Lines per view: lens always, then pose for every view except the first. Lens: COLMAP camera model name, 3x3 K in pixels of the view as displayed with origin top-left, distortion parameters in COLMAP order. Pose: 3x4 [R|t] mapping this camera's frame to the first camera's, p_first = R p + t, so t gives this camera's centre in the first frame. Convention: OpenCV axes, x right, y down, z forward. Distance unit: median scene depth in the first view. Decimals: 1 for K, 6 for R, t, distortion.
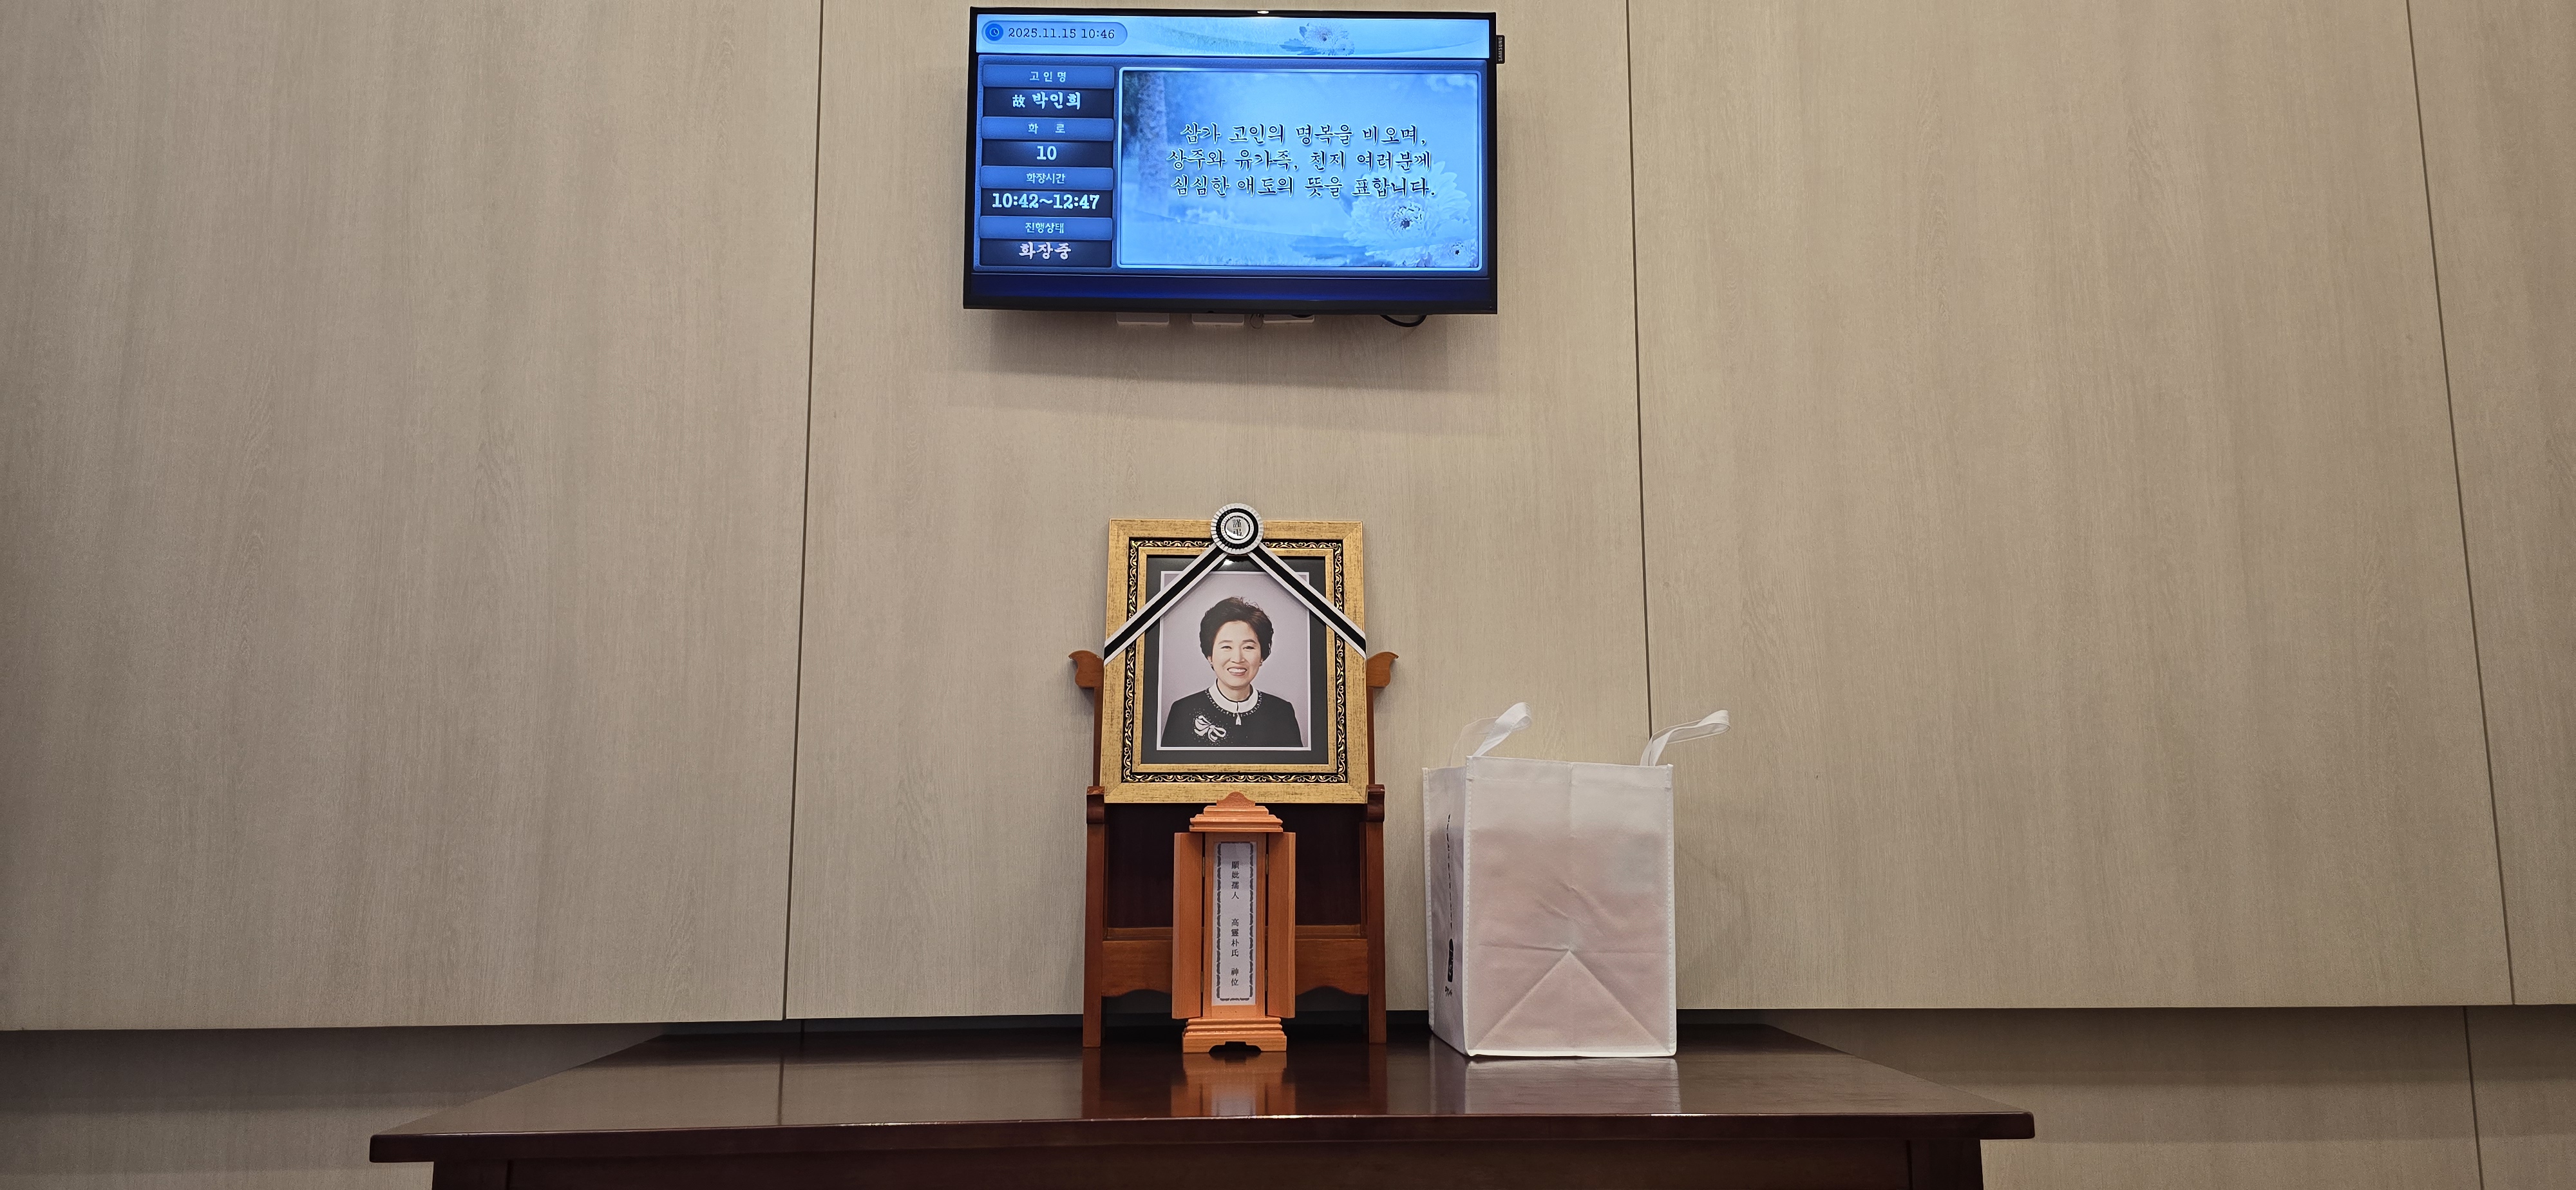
lens RADIAL K [[1613.2, 0, 1295.8], [0, 1613.2, 566.2], [0, 0, 1]] dist [0.128587, -0.152036]
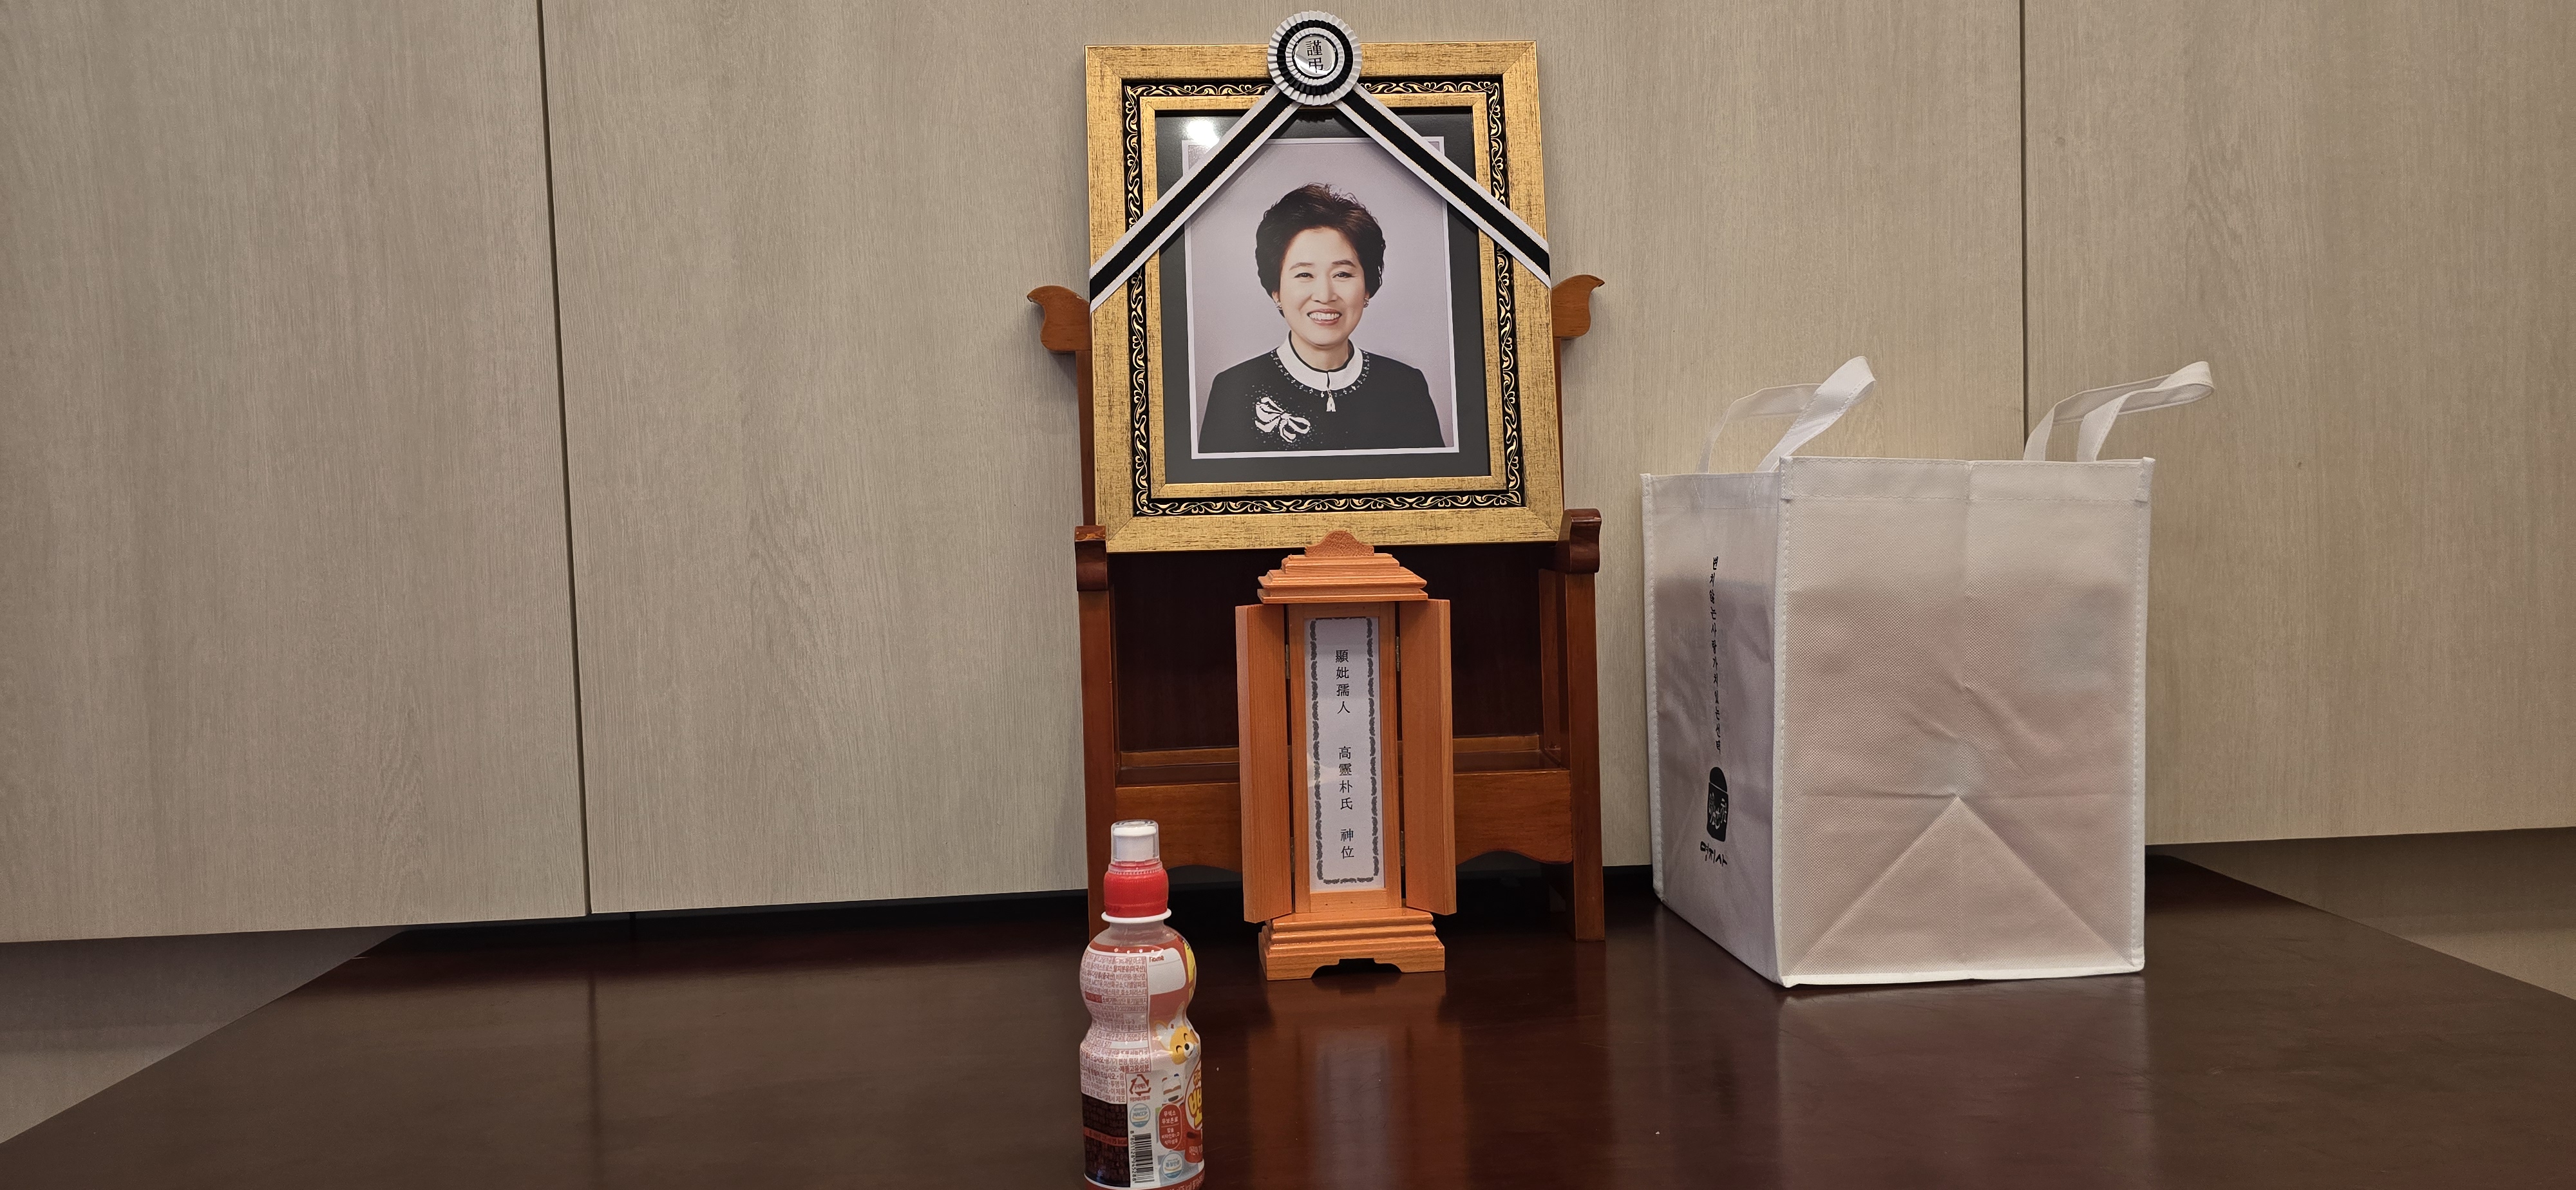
lens RADIAL K [[1613.2, 0, 1295.8], [0, 1613.2, 566.2], [0, 0, 1]] dist [0.128587, -0.152036]
pose [[0.999457, -0.028803, 0.015995, -0.059162], [0.025098, 0.980141, 0.196709, 0.039221], [-0.021343, -0.196200, 0.980332, 0.429692]]
